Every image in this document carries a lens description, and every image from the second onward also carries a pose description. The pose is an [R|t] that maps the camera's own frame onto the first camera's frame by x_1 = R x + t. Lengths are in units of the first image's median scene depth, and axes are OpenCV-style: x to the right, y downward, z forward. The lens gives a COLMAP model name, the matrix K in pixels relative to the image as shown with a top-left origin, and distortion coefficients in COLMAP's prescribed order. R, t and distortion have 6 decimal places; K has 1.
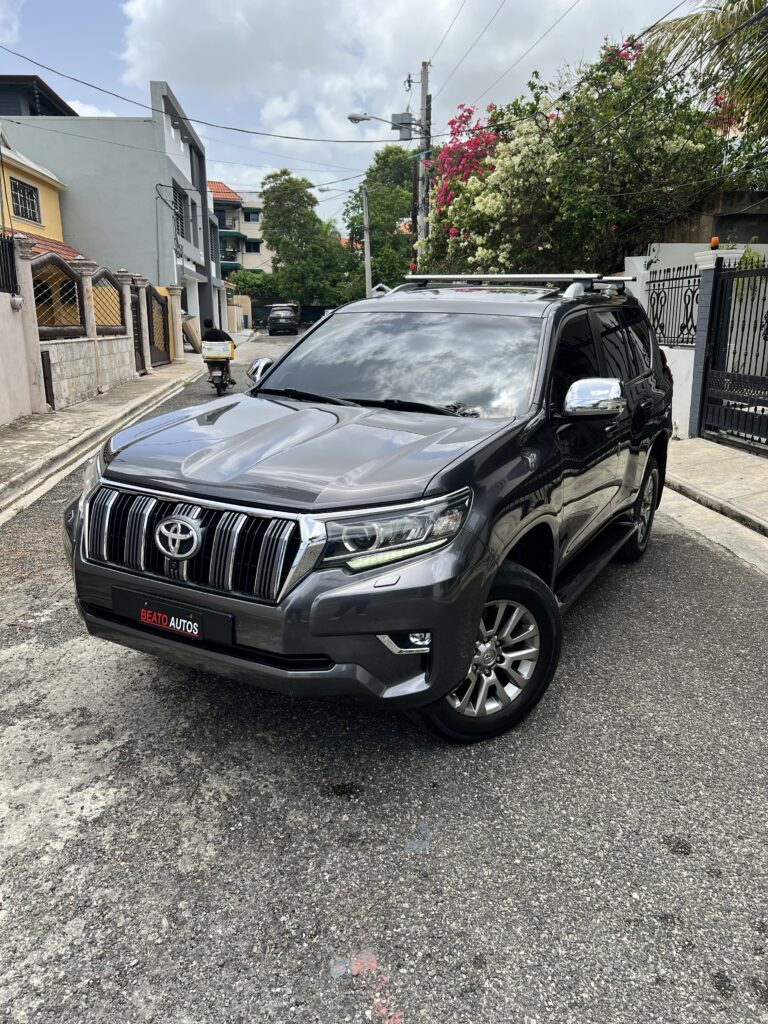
lens RADIAL K [[743.5, 0, 384.0], [0, 743.5, 512.0], [0, 0, 1]] dist [0.042573, -0.047519]
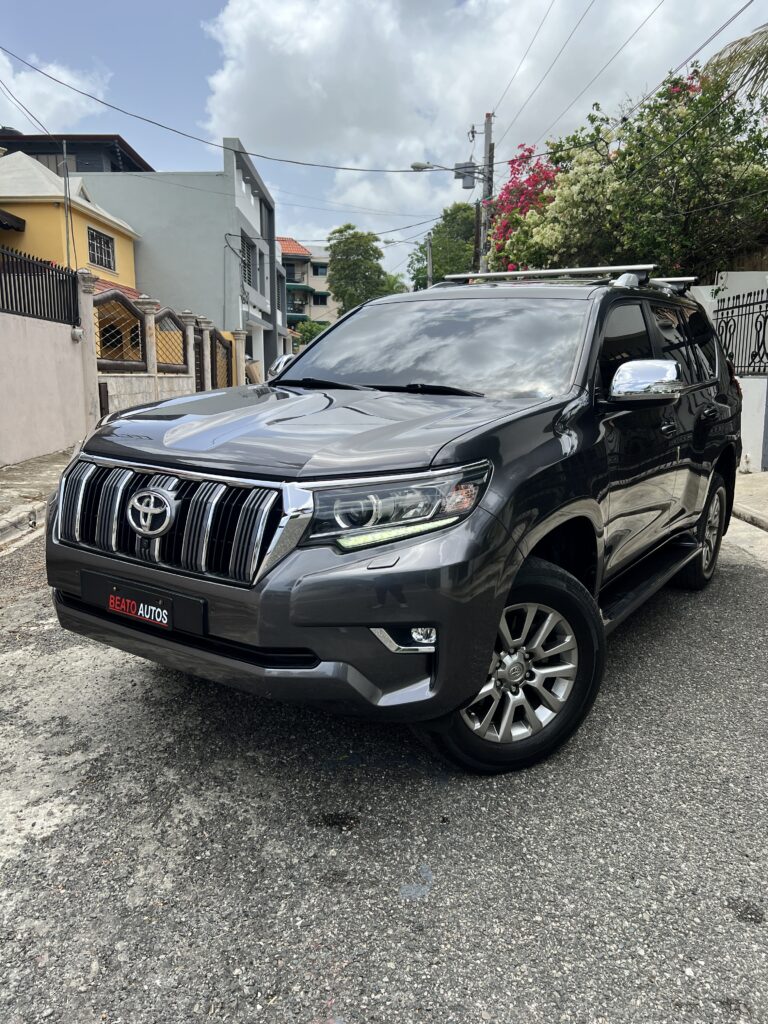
lens RADIAL K [[743.5, 0, 384.0], [0, 743.5, 512.0], [0, 0, 1]] dist [0.042573, -0.047519]
pose [[0.996412, 0.018222, -0.082649, 0.058065], [-0.023716, 0.997539, -0.065989, 0.072996], [0.081243, 0.067712, 0.994392, 0.130547]]
